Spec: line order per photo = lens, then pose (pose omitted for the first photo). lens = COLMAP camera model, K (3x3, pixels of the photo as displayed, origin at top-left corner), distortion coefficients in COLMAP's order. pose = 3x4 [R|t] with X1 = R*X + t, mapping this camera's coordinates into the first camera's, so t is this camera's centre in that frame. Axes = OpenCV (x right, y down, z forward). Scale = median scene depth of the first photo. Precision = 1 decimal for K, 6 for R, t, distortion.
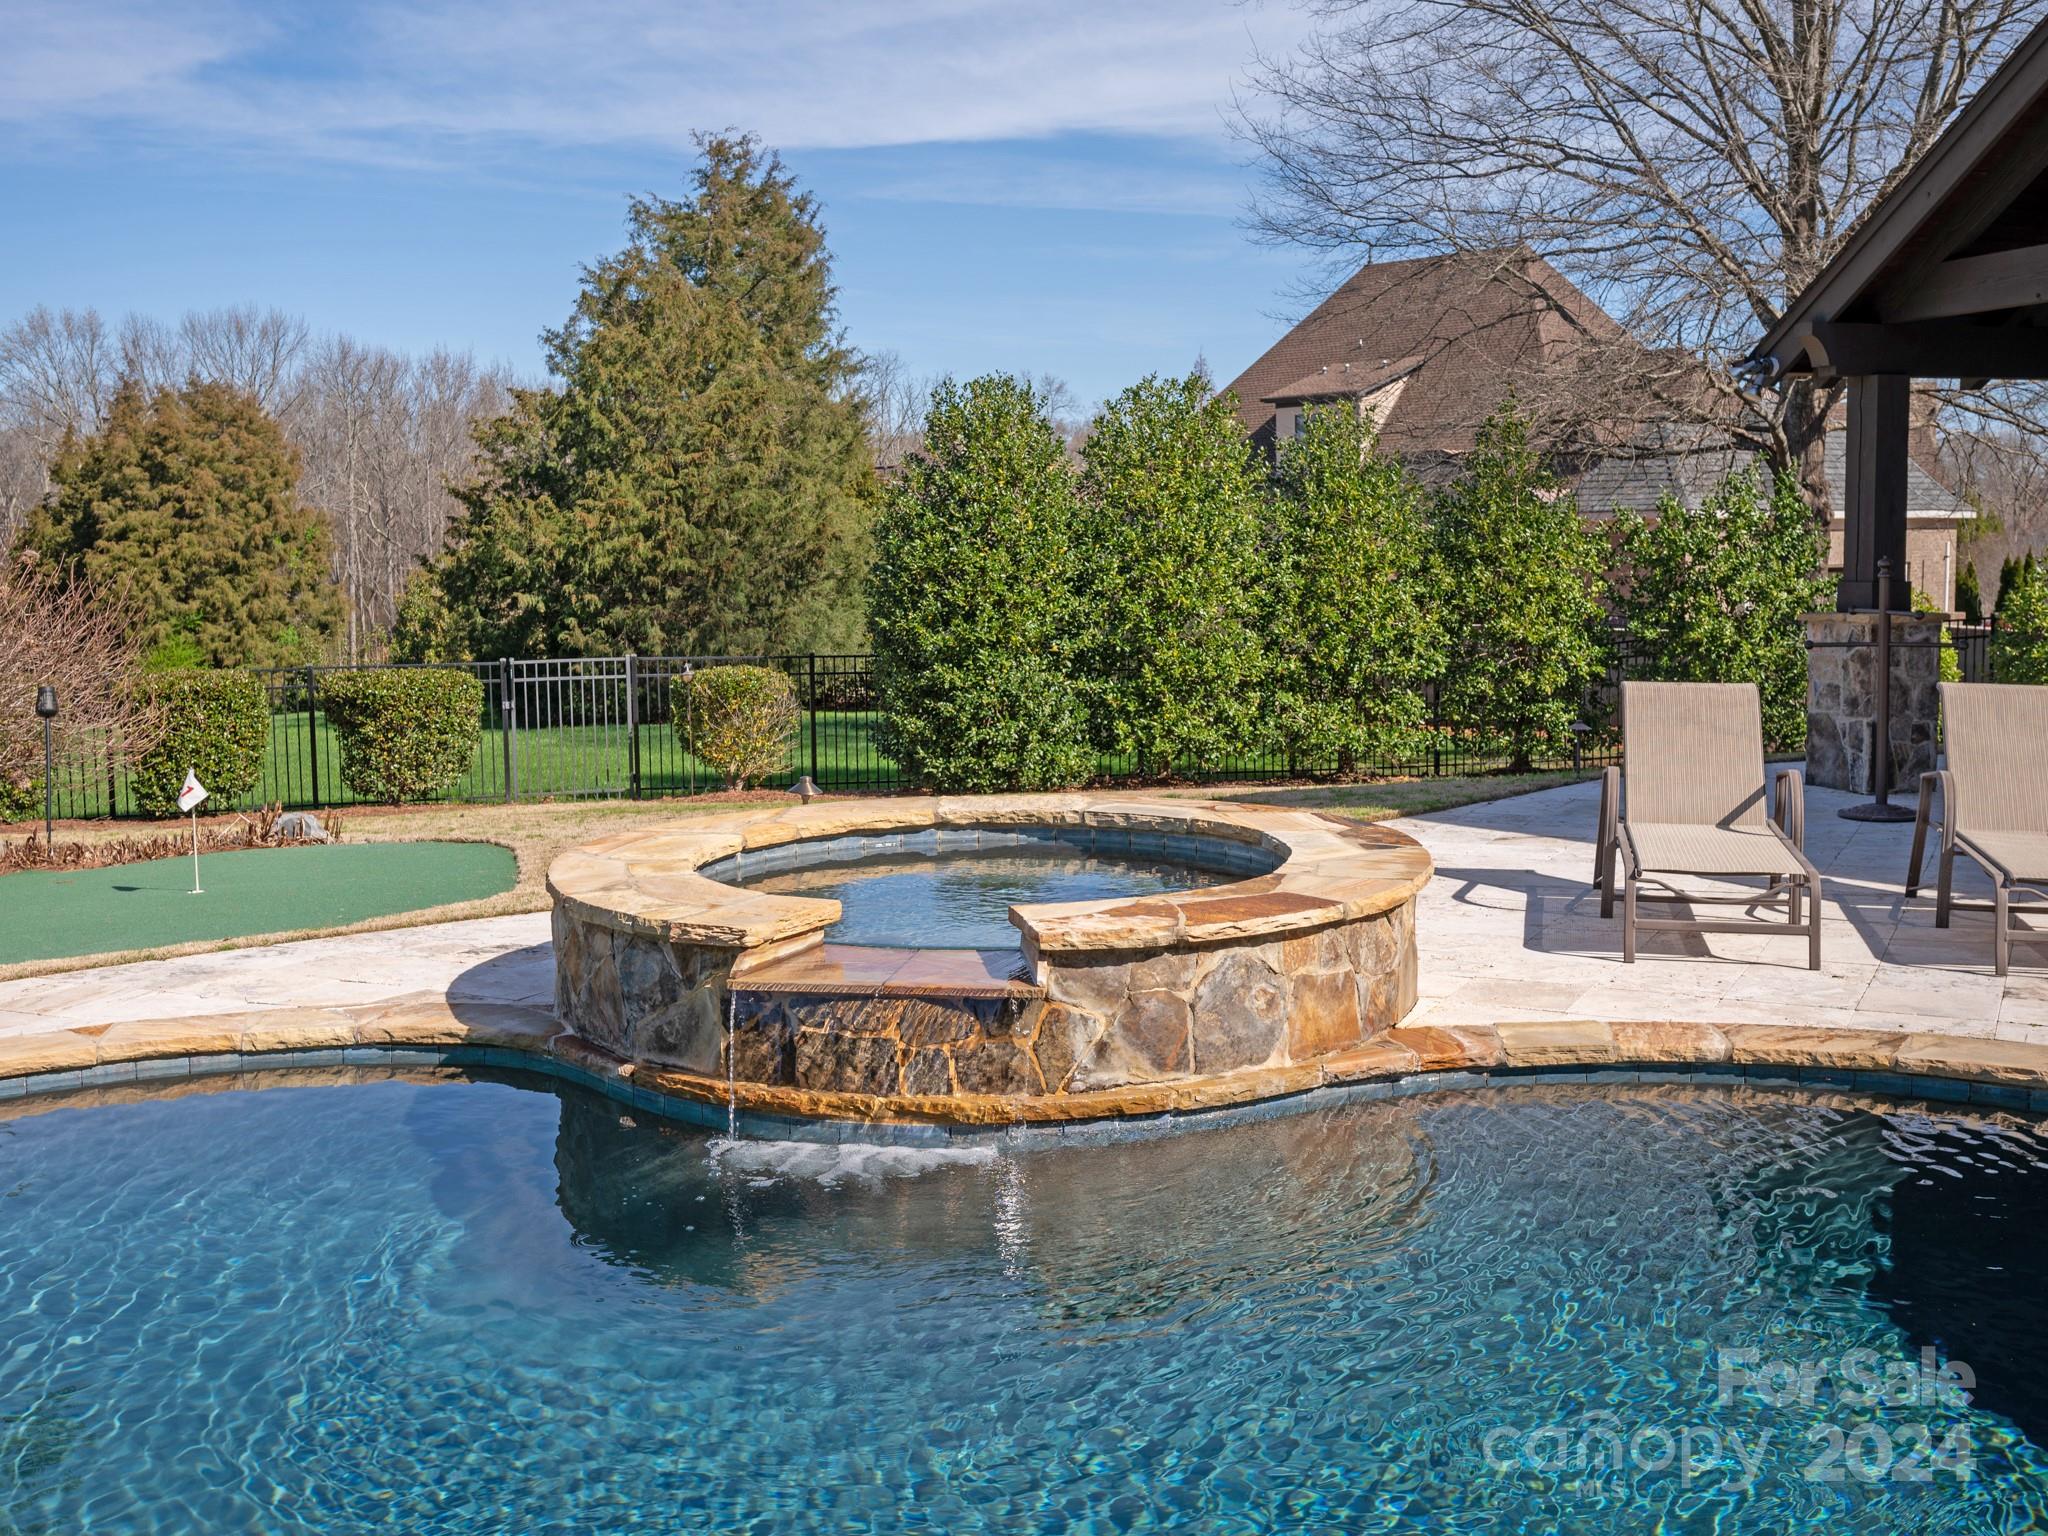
lens RADIAL K [[1980.1, 0, 979.1], [0, 1980.1, 727.4], [0, 0, 1]] dist [0.012371, 0.000000]
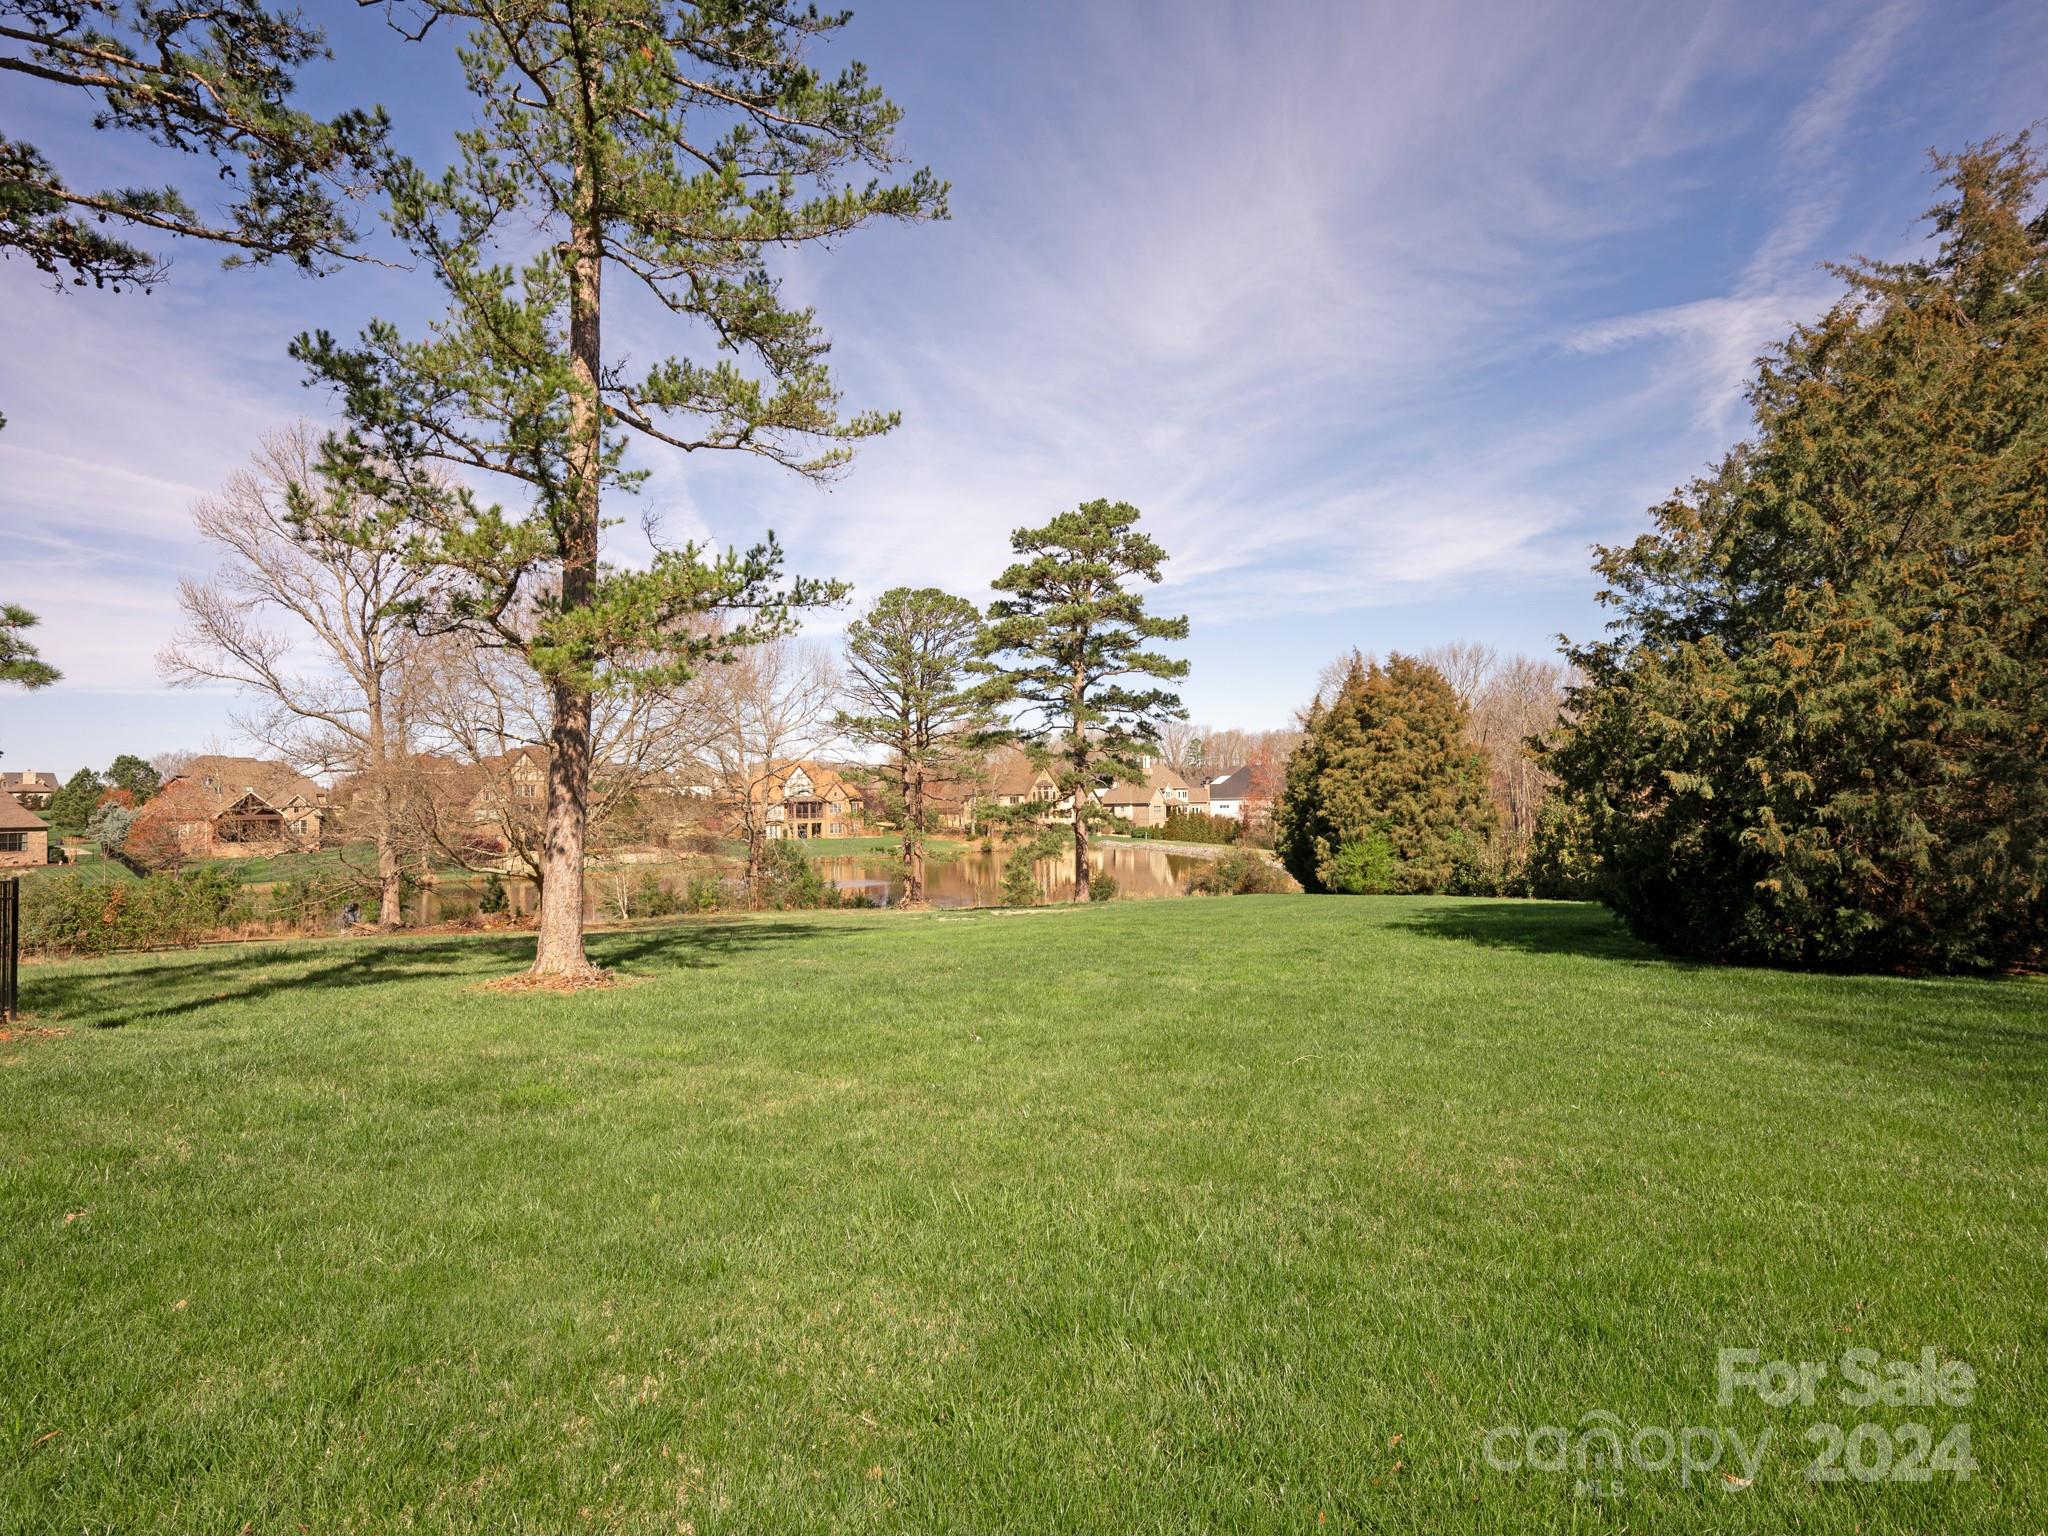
lens RADIAL K [[965.2, 0, 1082.3], [0, 965.2, 771.6], [0, 0, 1]] dist [-0.009691, 0.000272]
pose [[0.732414, -0.024270, -0.680427, -0.096941], [-0.055094, 0.993975, -0.094757, -0.015527], [0.678627, 0.106889, 0.726664, 0.387849]]
